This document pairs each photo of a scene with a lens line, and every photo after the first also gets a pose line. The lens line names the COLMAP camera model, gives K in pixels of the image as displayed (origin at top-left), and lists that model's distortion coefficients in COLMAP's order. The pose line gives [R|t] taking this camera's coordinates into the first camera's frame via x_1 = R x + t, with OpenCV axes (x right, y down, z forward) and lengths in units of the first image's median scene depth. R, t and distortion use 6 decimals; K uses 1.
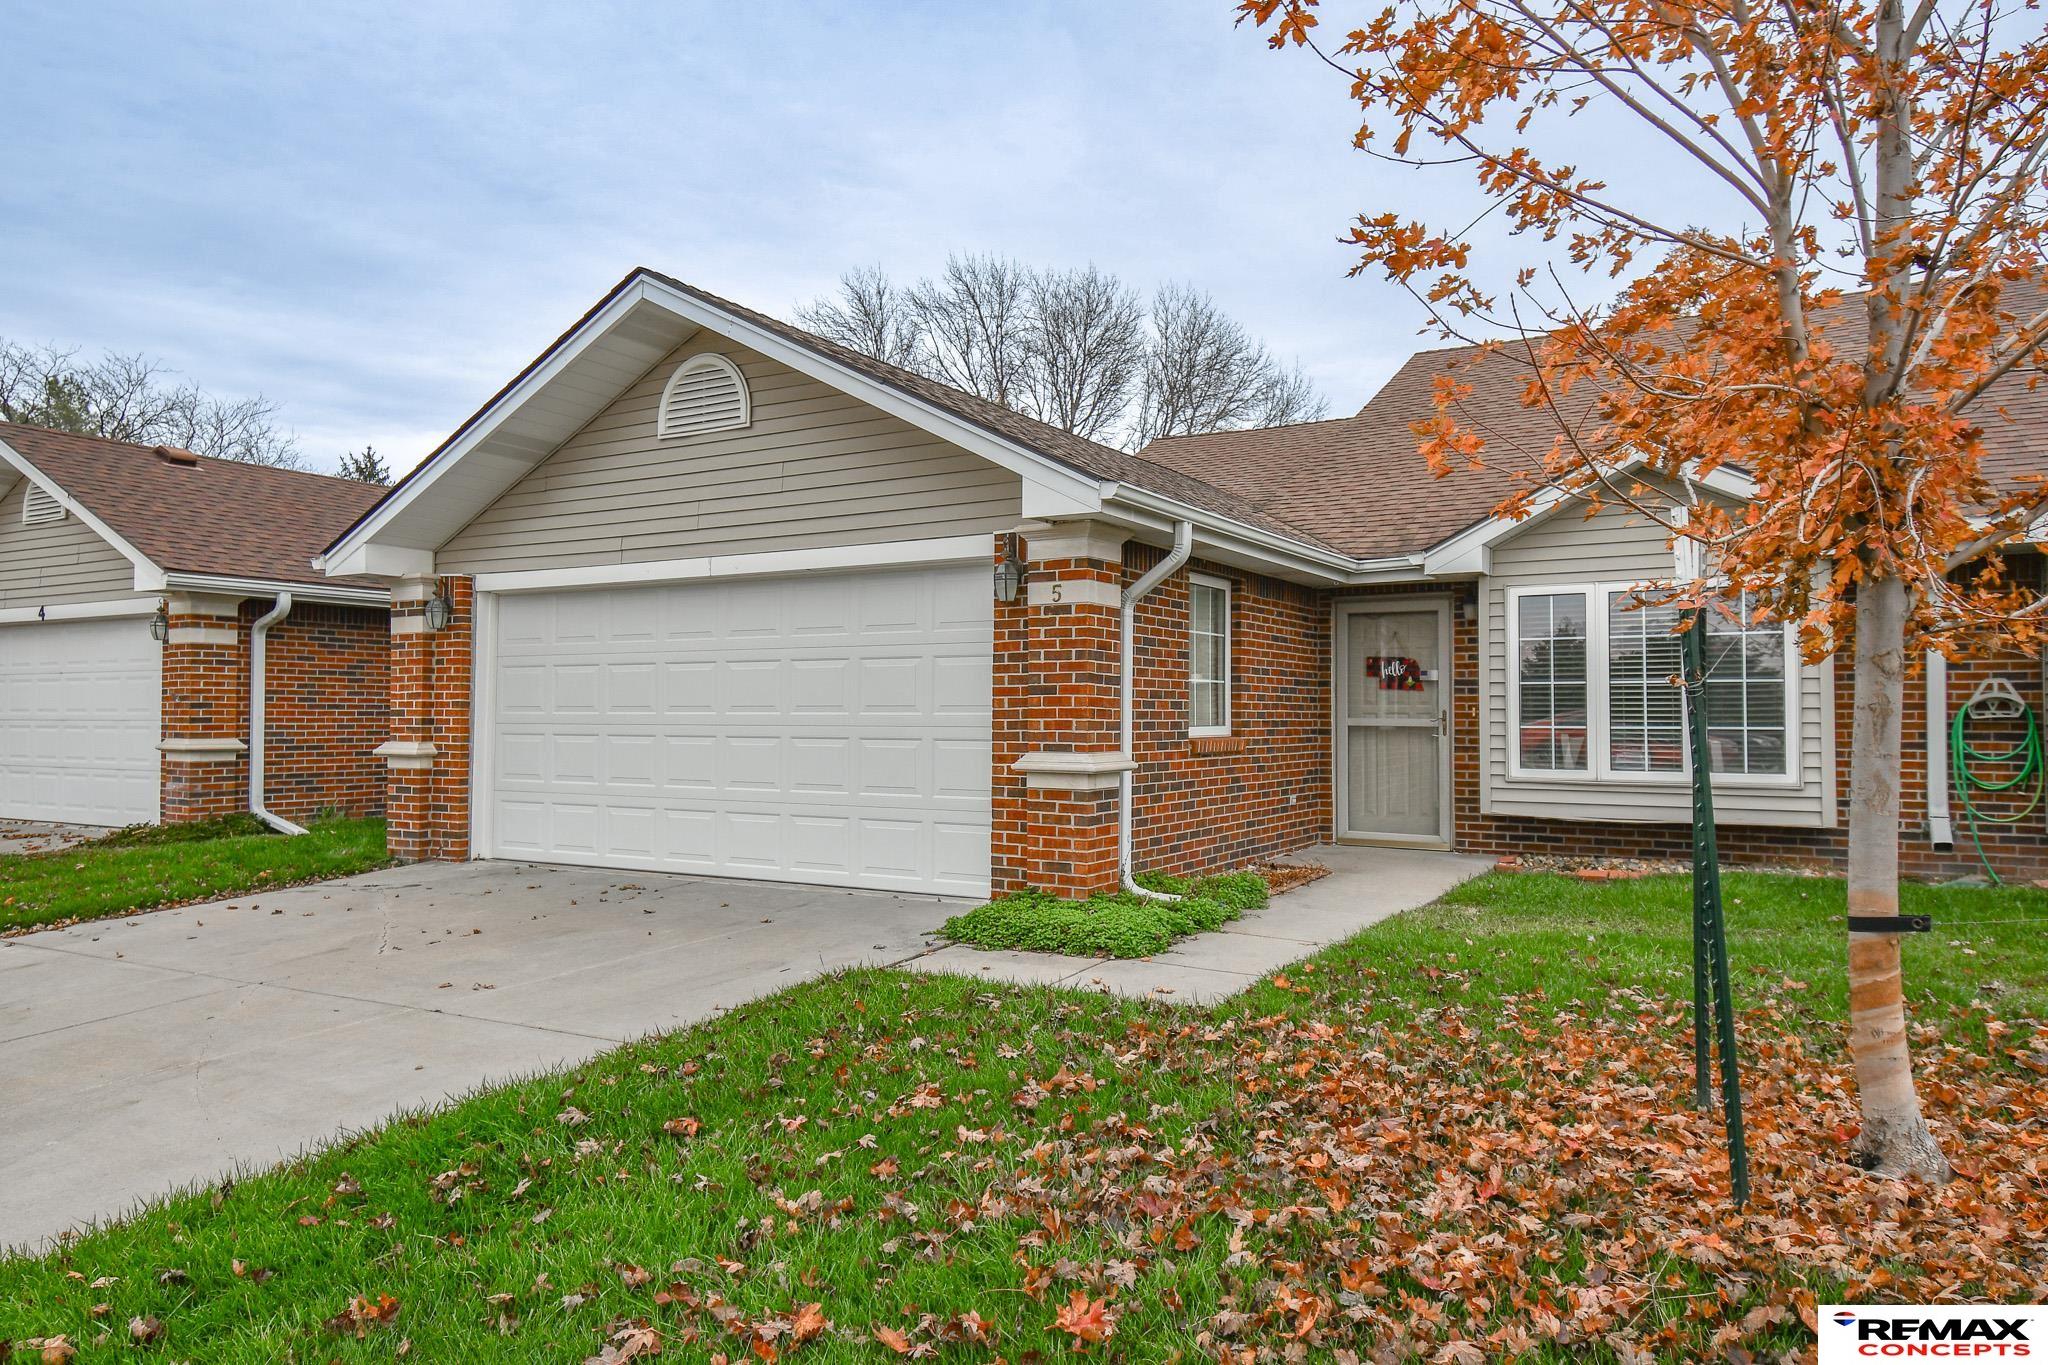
lens RADIAL K [[1344.1, 0, 1005.5], [0, 1344.1, 684.5], [0, 0, 1]] dist [0.030441, -0.001493]
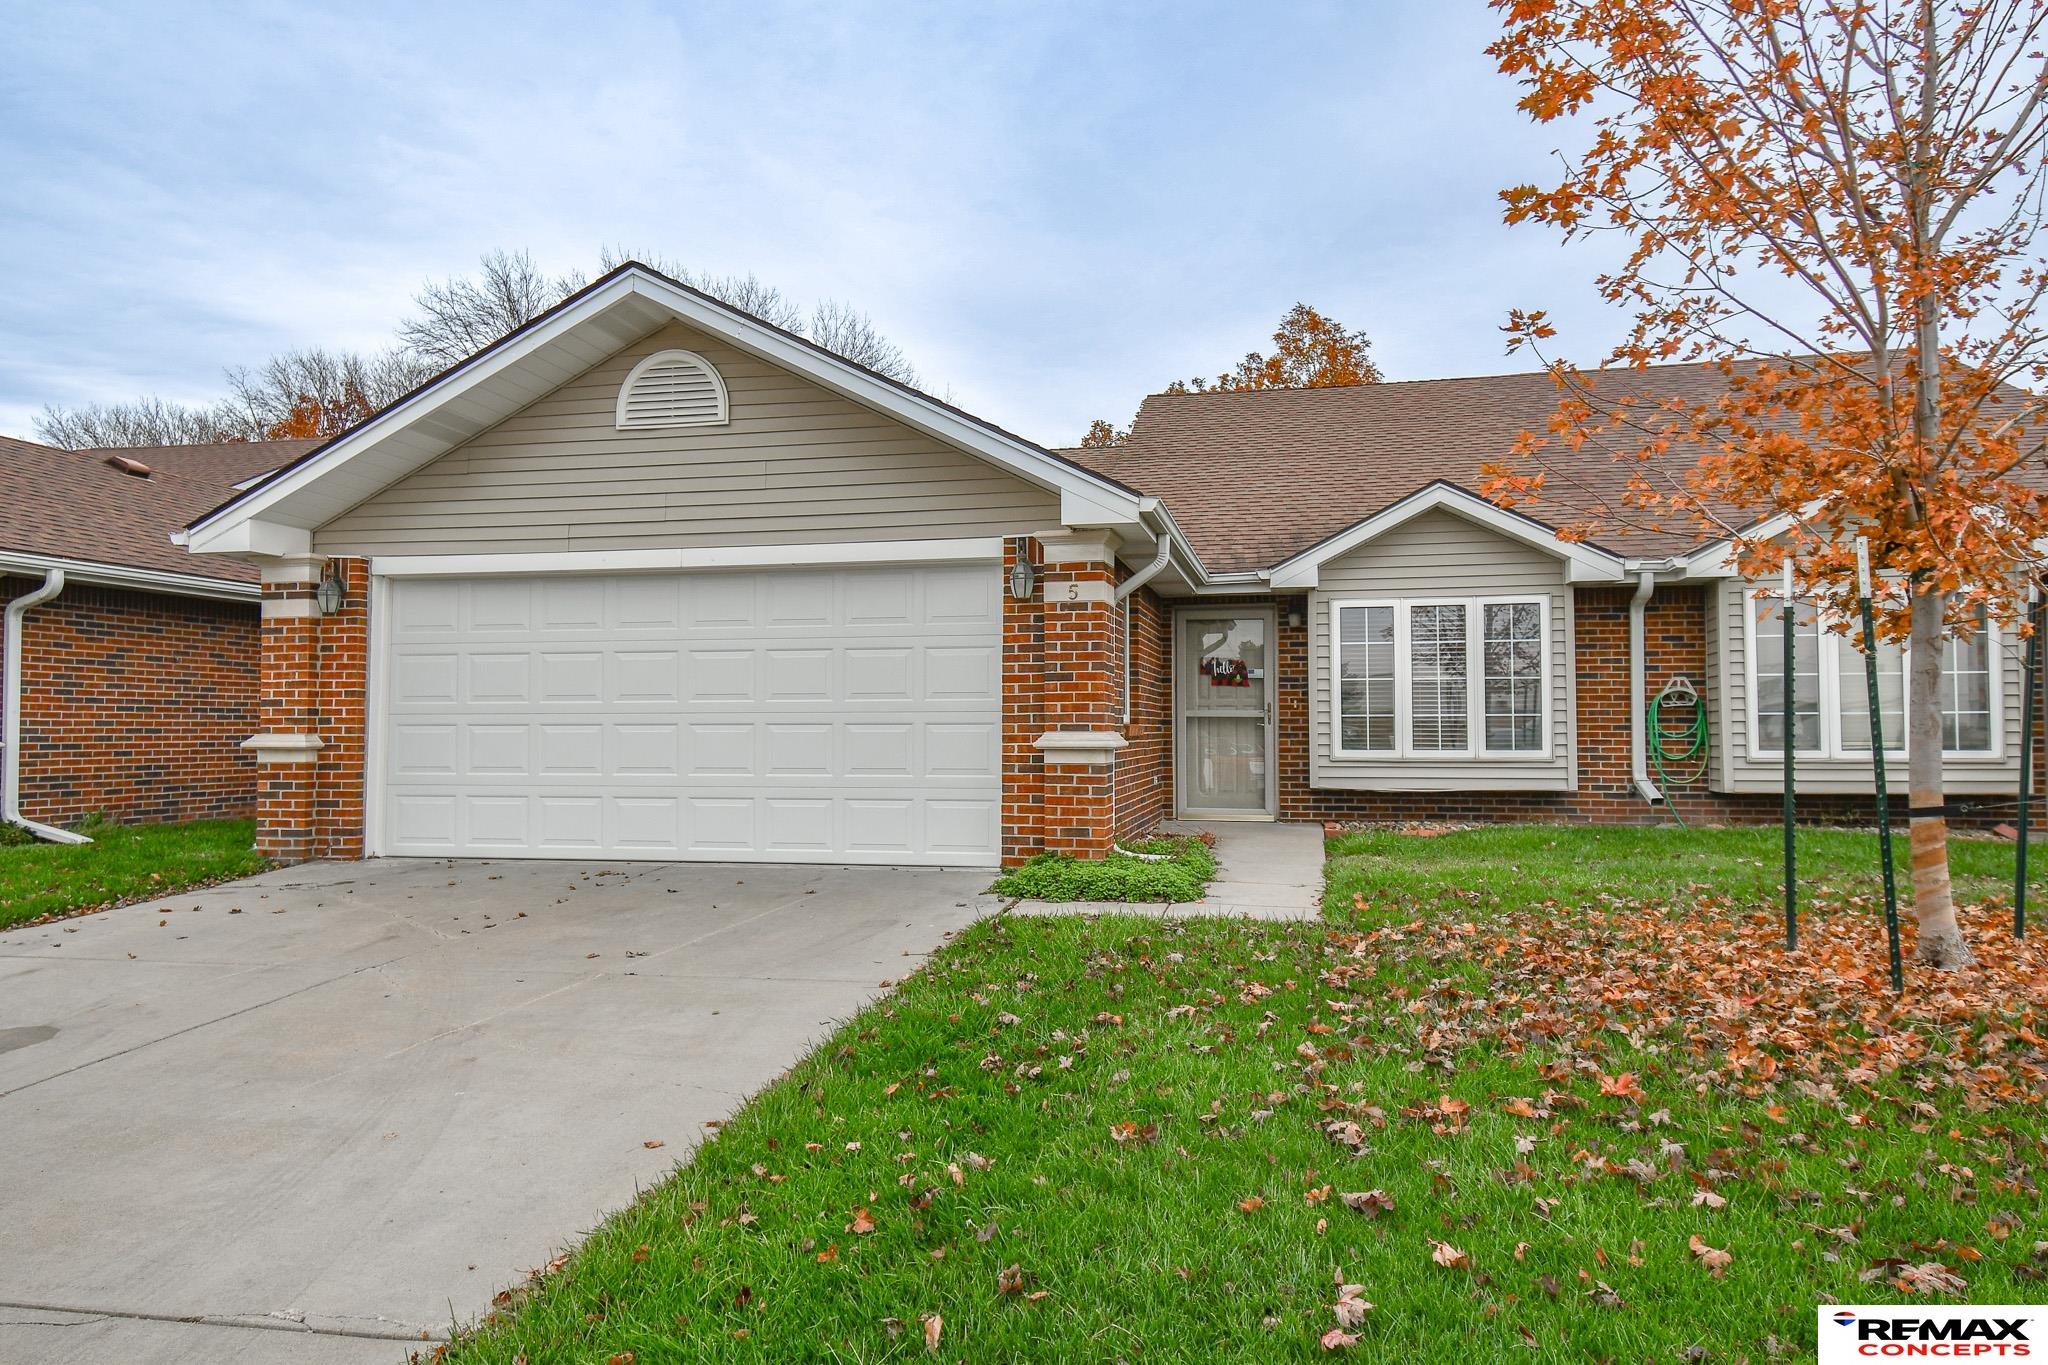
lens RADIAL K [[1344.1, 0, 1004.0], [0, 1344.1, 687.0], [0, 0, 1]] dist [0.030441, -0.001493]
pose [[0.946919, 0.006399, 0.321410, -0.290254], [-0.003762, 0.999954, -0.008825, 0.017334], [-0.321452, 0.007148, 0.946899, -0.044276]]
